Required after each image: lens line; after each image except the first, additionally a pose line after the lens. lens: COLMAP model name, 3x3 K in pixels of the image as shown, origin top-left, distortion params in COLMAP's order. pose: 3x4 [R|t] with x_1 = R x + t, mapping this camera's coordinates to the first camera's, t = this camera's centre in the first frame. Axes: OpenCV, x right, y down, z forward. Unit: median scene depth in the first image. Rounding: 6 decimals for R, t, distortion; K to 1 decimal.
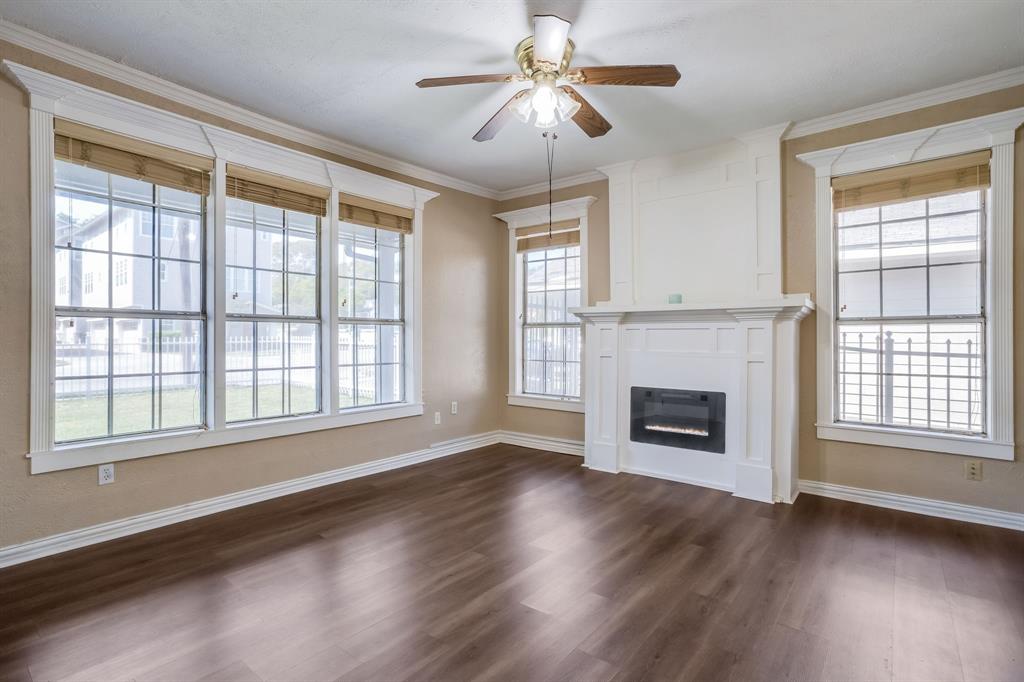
lens RADIAL K [[503.9, 0, 490.4], [0, 503.9, 339.9], [0, 0, 1]] dist [-0.022389, 0.010679]
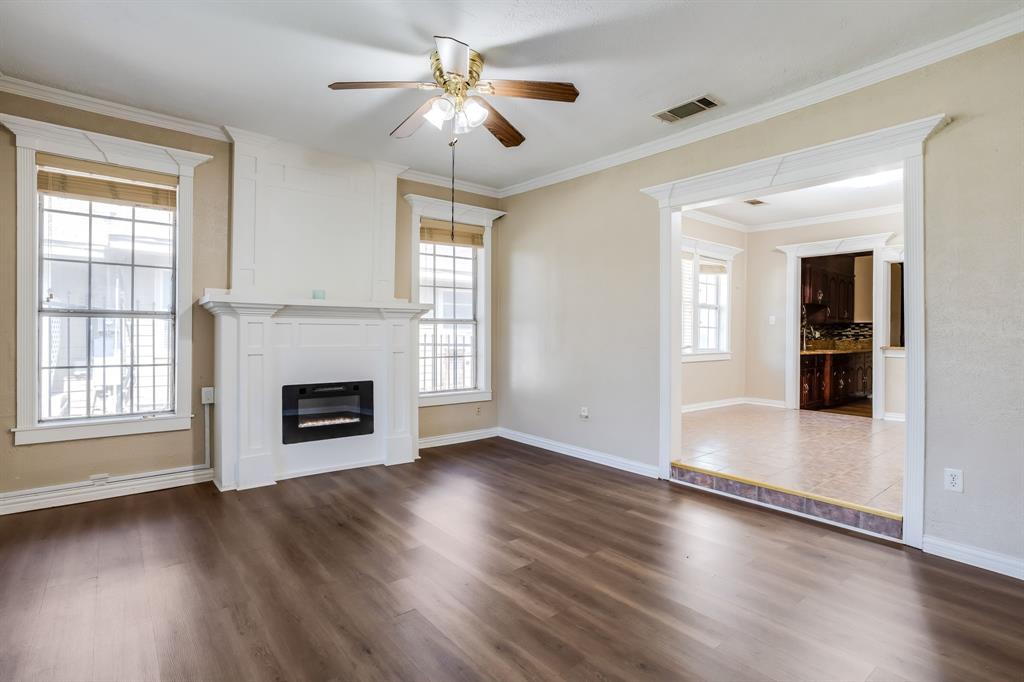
lens RADIAL K [[503.9, 0, 496.2], [0, 503.9, 337.7], [0, 0, 1]] dist [-0.022389, 0.010679]
pose [[0.215248, -0.006795, 0.976536, -0.577953], [0.002433, 0.999976, 0.006422, 0.000298], [-0.976556, 0.000994, 0.215260, 0.458626]]
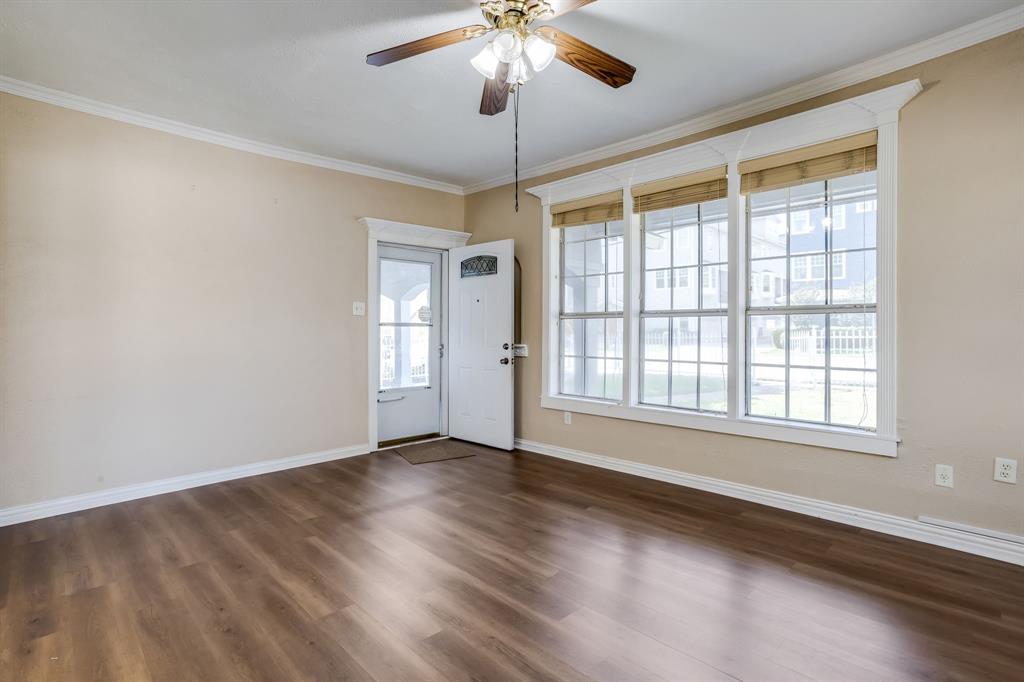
lens RADIAL K [[503.9, 0, 510.5], [0, 503.9, 334.9], [0, 0, 1]] dist [-0.022389, 0.010679]
pose [[-0.102939, 0.005057, -0.994675, 0.615780], [-0.003235, 0.999980, 0.005419, -0.002340], [0.994682, 0.003776, -0.102920, 0.720119]]
